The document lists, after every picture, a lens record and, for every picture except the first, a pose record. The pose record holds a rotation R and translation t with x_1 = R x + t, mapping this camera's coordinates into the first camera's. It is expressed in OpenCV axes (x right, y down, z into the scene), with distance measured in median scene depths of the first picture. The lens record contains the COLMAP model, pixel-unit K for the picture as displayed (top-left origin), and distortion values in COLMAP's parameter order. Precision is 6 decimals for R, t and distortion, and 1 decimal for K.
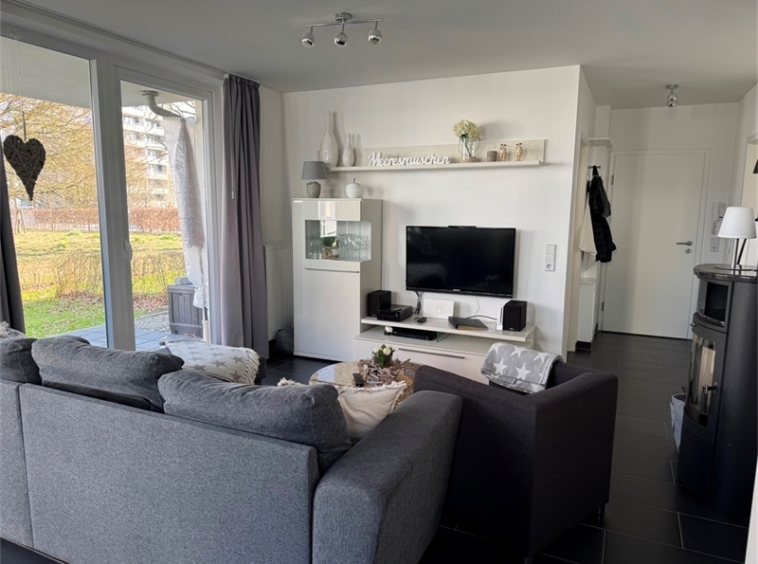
lens RADIAL K [[524.1, 0, 379.0], [0, 524.1, 282.0], [0, 0, 1]] dist [0.097373, -0.155261]
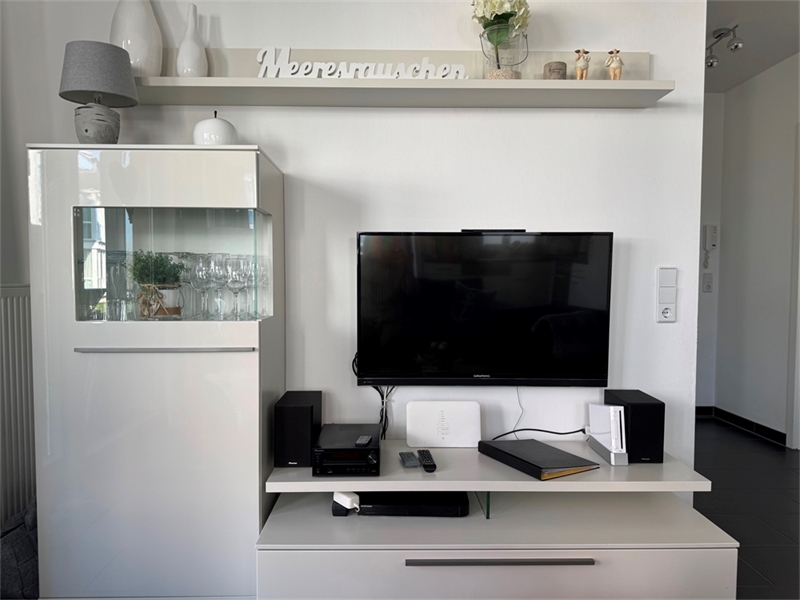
lens RADIAL K [[554.8, 0, 400.0], [0, 554.8, 300.0], [0, 0, 1]] dist [0.075775, -0.102556]
pose [[0.897872, -0.024210, 0.439591, -0.116417], [0.064969, 0.994841, -0.077909, -0.016418], [-0.435437, 0.098512, 0.894813, 0.613766]]
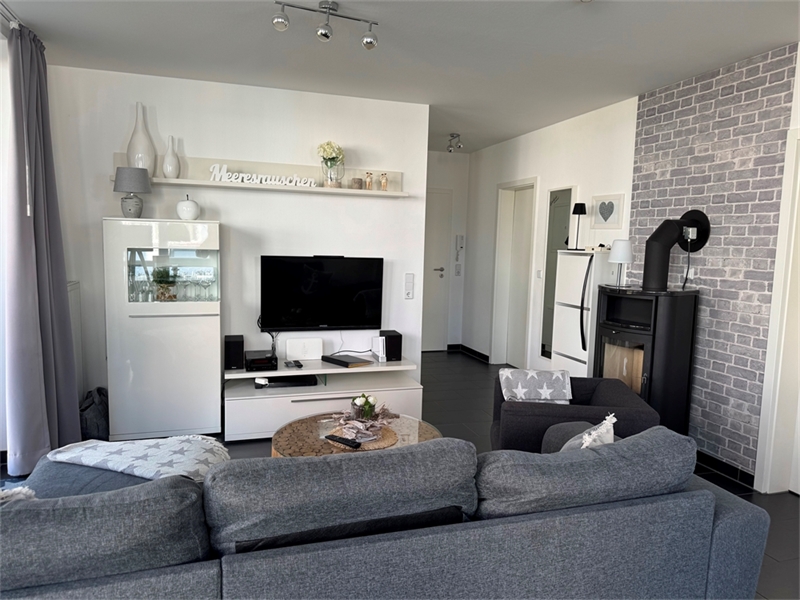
lens RADIAL K [[554.8, 0, 400.0], [0, 554.8, 300.0], [0, 0, 1]] dist [0.075775, -0.102556]
pose [[0.738142, -0.060761, 0.671903, -0.399562], [0.075374, 0.997128, 0.007367, -0.026747], [-0.670421, 0.045206, 0.740602, 0.199149]]
